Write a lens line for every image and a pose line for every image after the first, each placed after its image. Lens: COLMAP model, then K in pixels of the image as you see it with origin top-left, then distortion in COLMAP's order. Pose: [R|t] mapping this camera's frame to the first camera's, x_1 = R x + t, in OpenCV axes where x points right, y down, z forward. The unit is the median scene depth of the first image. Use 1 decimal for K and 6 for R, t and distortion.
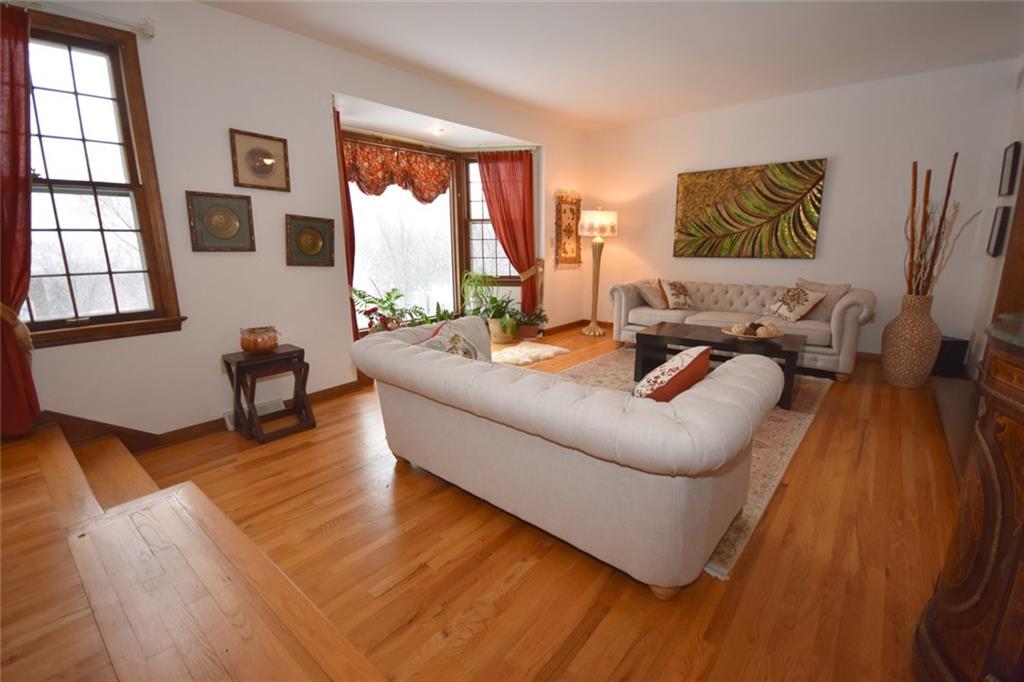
lens RADIAL K [[453.4, 0, 519.8], [0, 453.4, 346.4], [0, 0, 1]] dist [-0.020078, 0.000119]
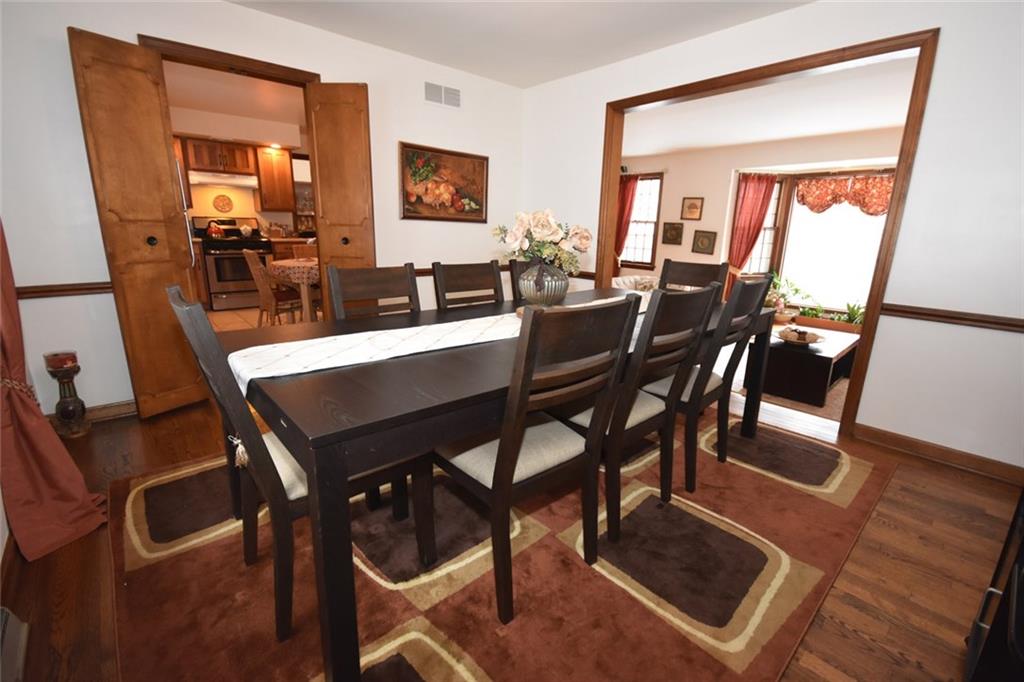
lens RADIAL K [[448.9, 0, 512.0], [0, 448.9, 341.0], [0, 0, 1]] dist [-0.031419, -0.000194]
pose [[-0.160590, 0.267614, -0.950049, 2.076567], [-0.224631, 0.927374, 0.299197, -0.257849], [0.961120, 0.261458, -0.088813, 0.484496]]
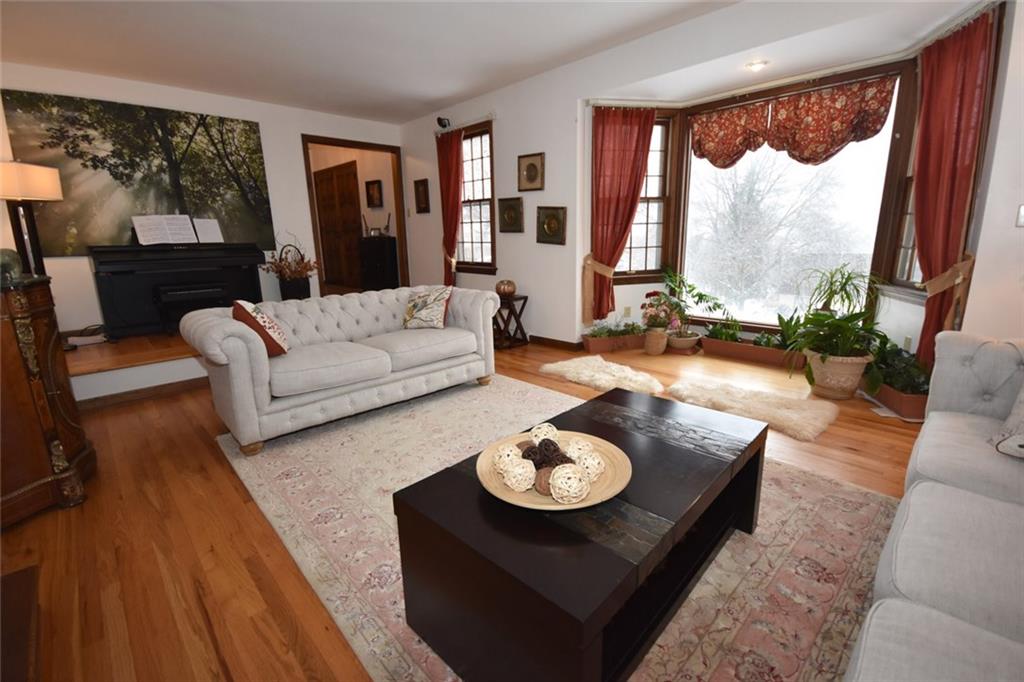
lens RADIAL K [[453.4, 0, 519.8], [0, 453.4, 346.4], [0, 0, 1]] dist [-0.020078, 0.000119]
pose [[-0.114432, 0.251768, -0.960998, 1.050599], [-0.195588, 0.942709, 0.270267, -0.272026], [0.973987, 0.218887, -0.058634, 1.210653]]
